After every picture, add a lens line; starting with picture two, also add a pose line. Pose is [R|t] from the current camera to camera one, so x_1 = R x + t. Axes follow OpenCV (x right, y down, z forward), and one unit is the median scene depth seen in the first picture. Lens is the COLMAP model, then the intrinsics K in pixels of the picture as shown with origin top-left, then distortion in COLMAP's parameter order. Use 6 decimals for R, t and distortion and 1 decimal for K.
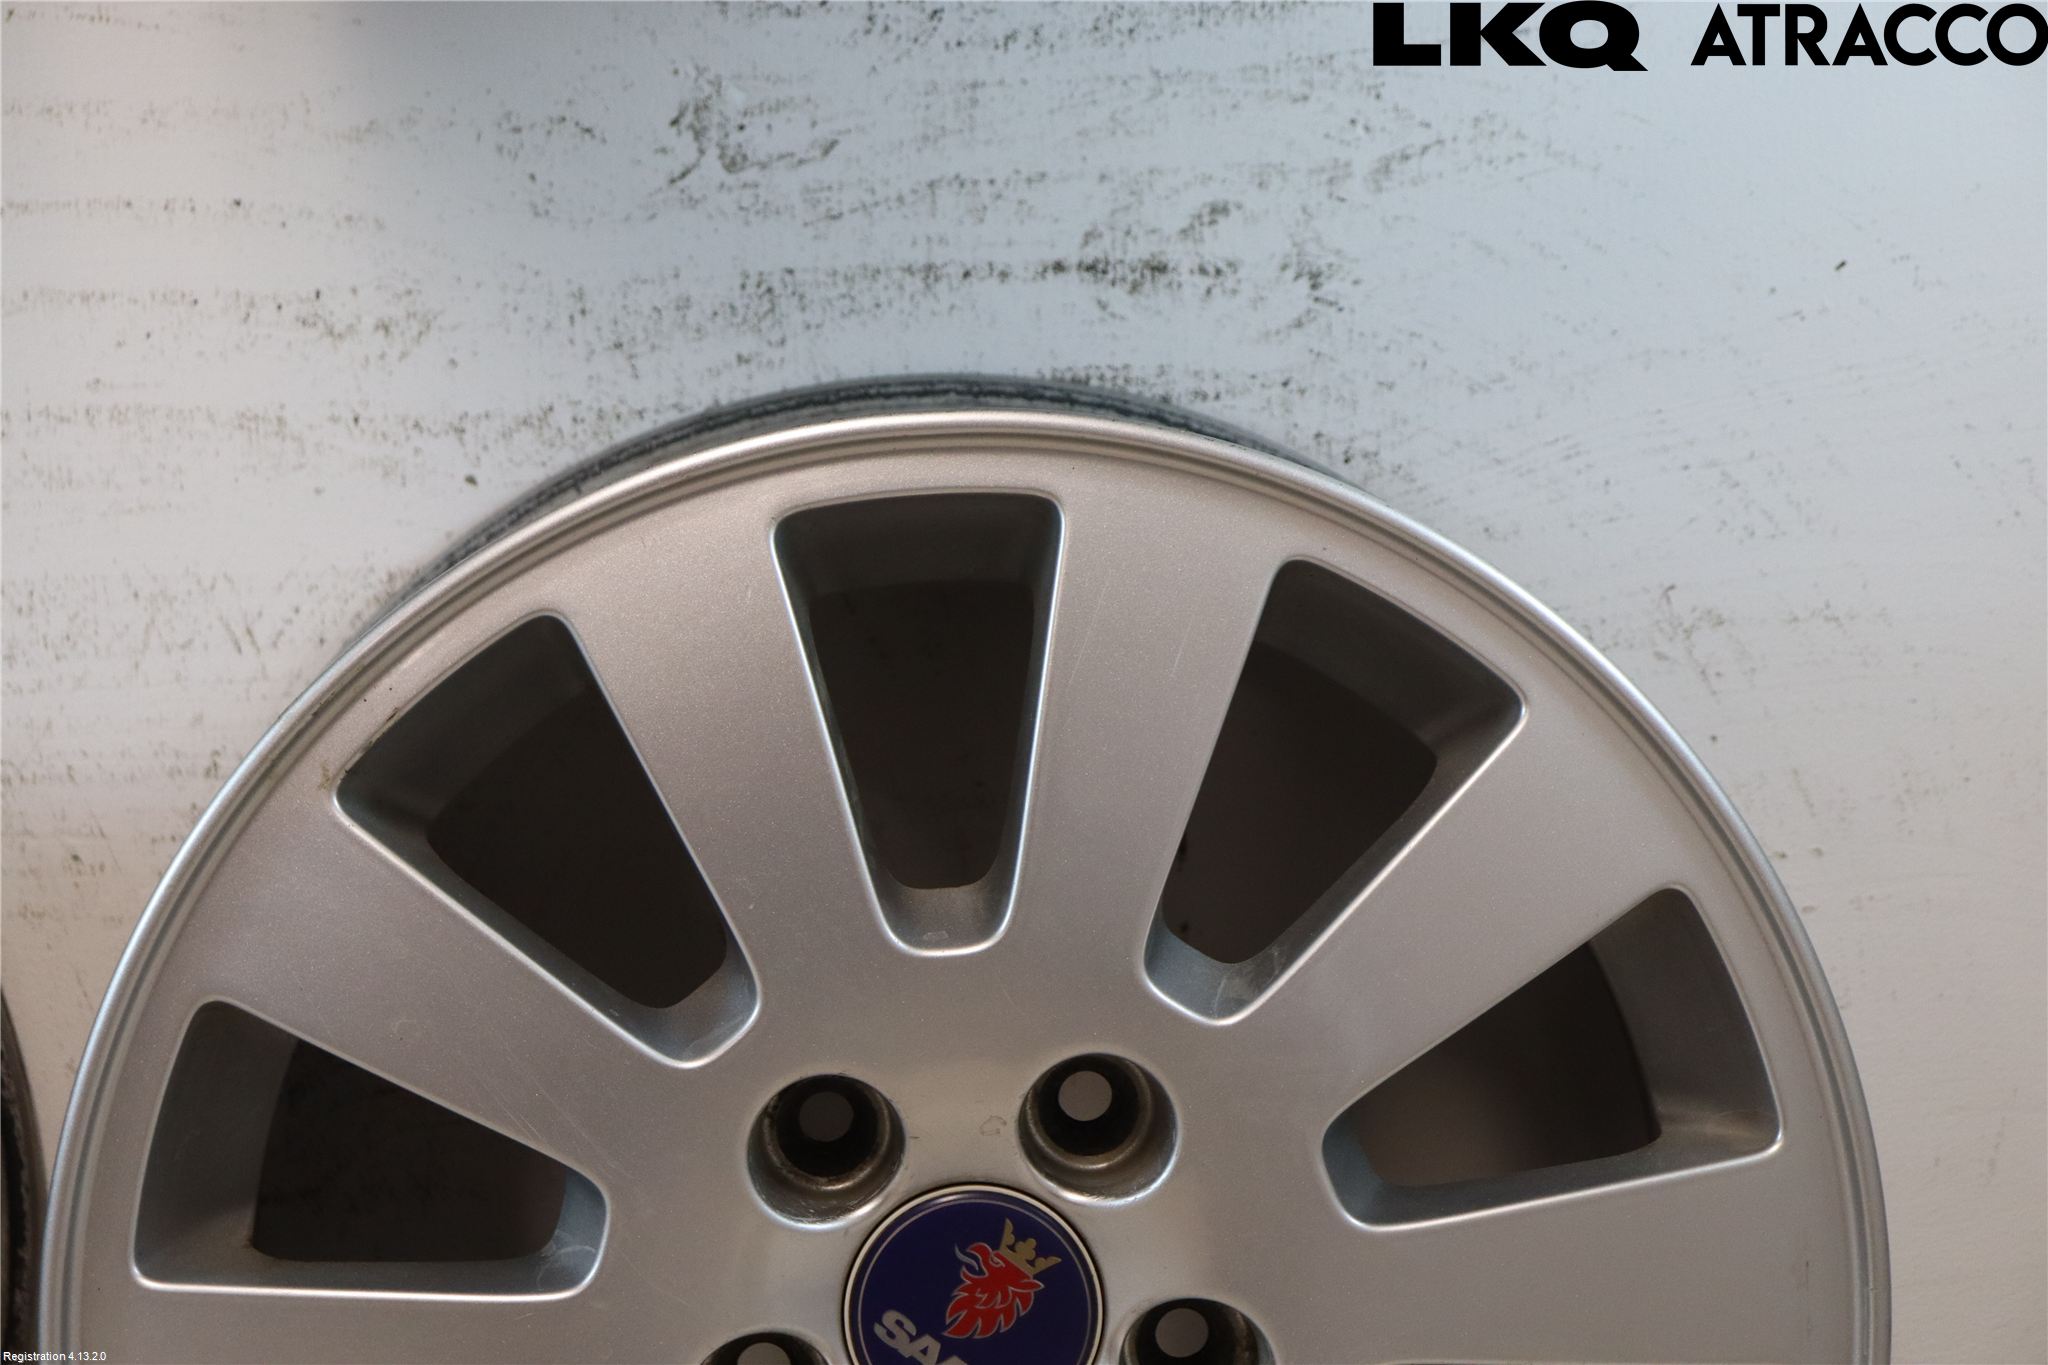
lens RADIAL K [[5111.9, 0, 1032.4], [0, 5111.9, 692.8], [0, 0, 1]] dist [0.488902, 0.000000]
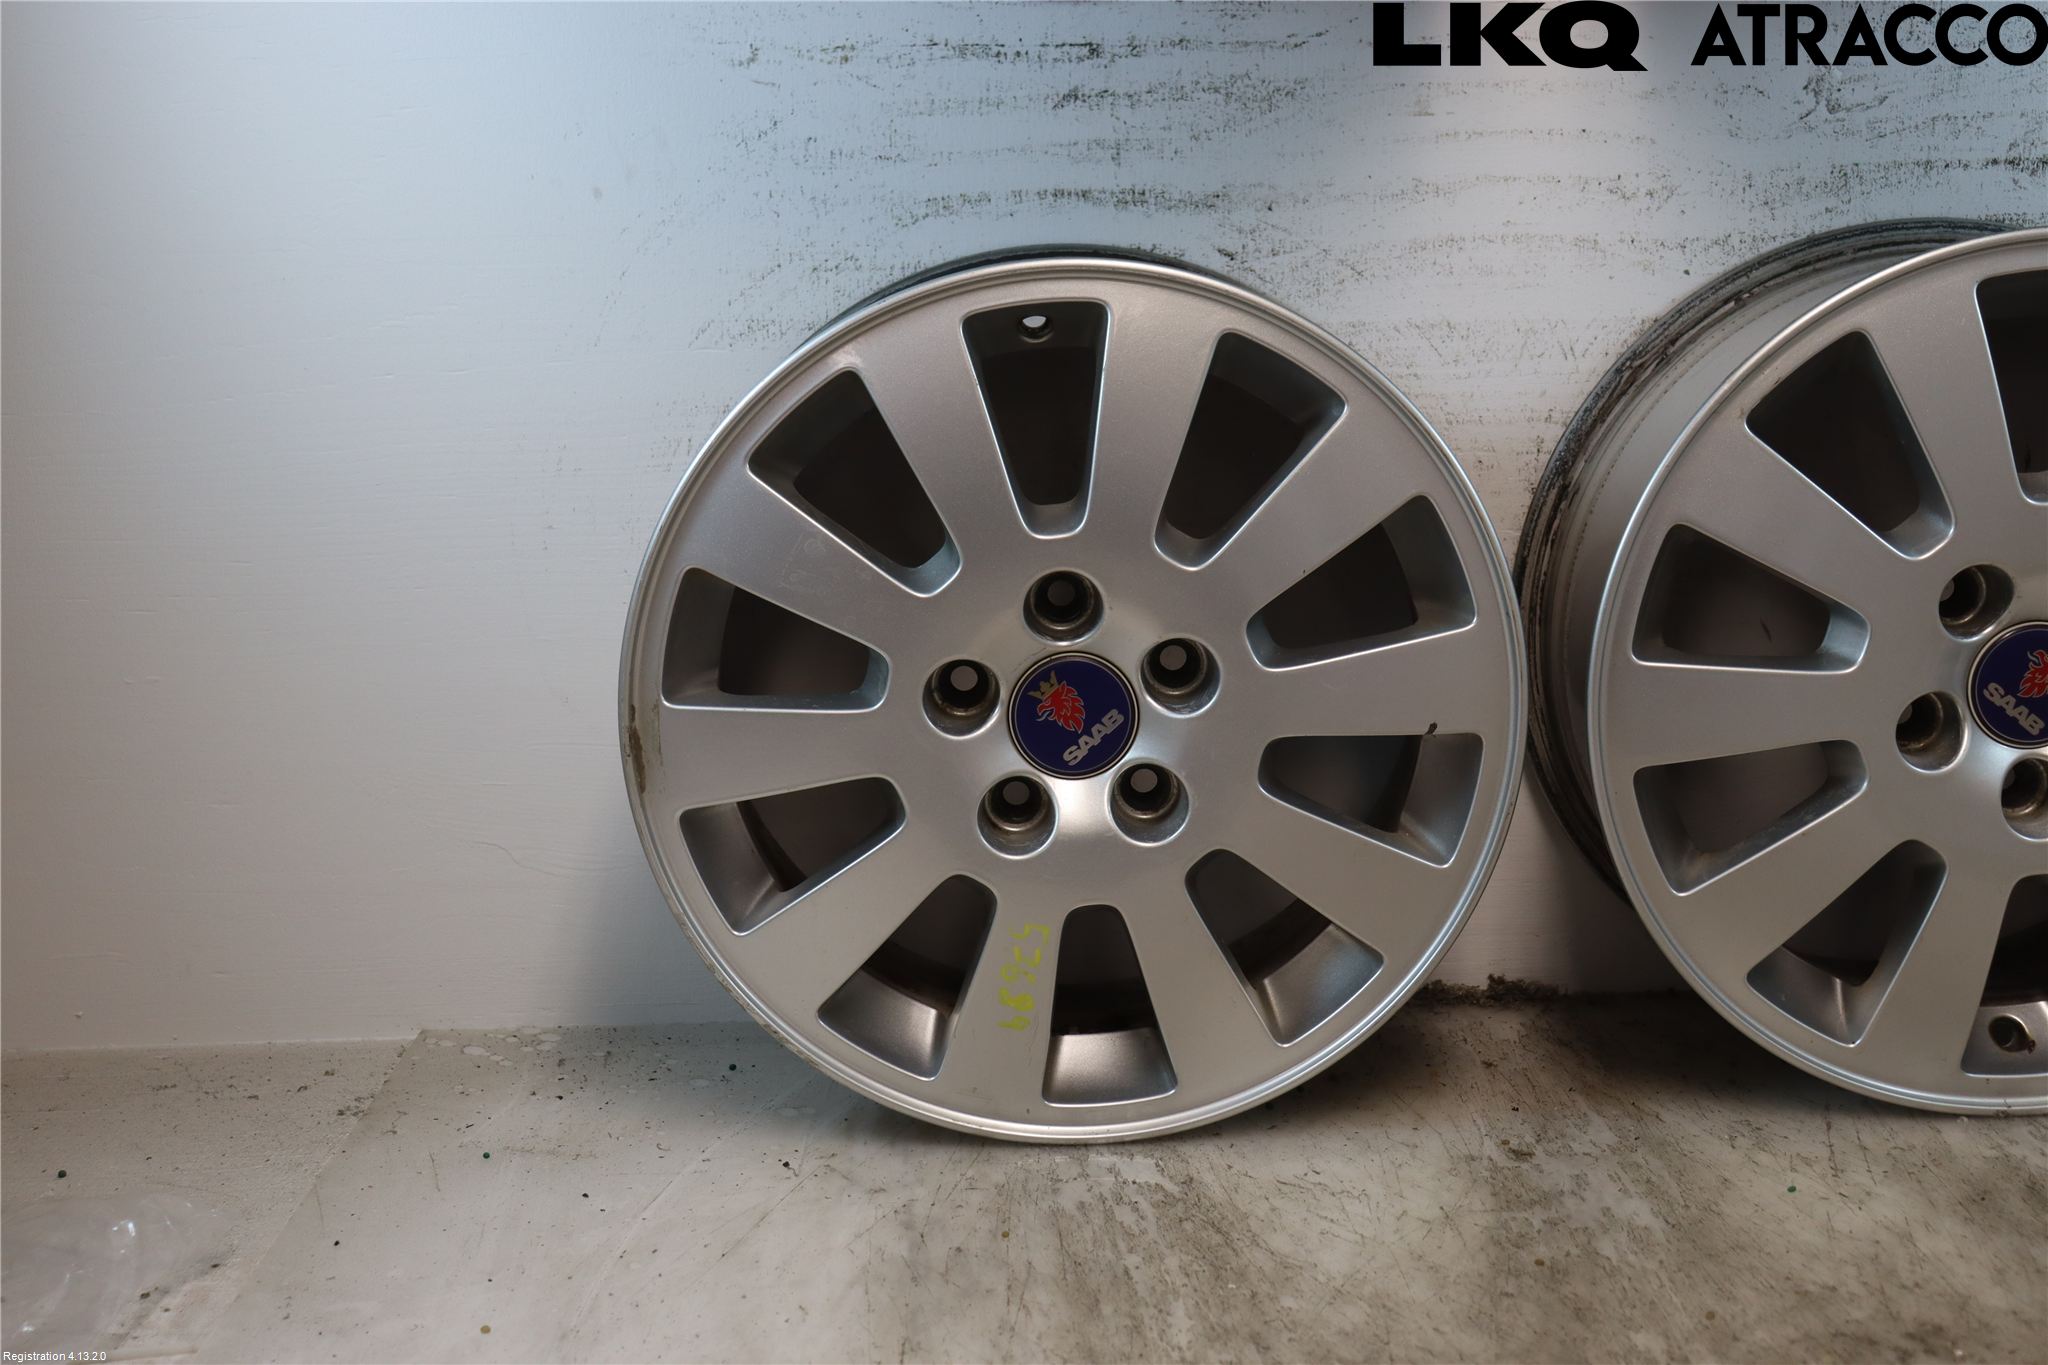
lens RADIAL K [[2567.0, 0, 1030.1], [0, 2567.0, 705.2], [0, 0, 1]] dist [0.013491, 0.000000]
pose [[0.999727, 0.009851, -0.021205, -0.340895], [-0.007733, 0.995184, 0.097723, 0.030060], [0.022066, -0.097532, 0.994988, -0.004993]]
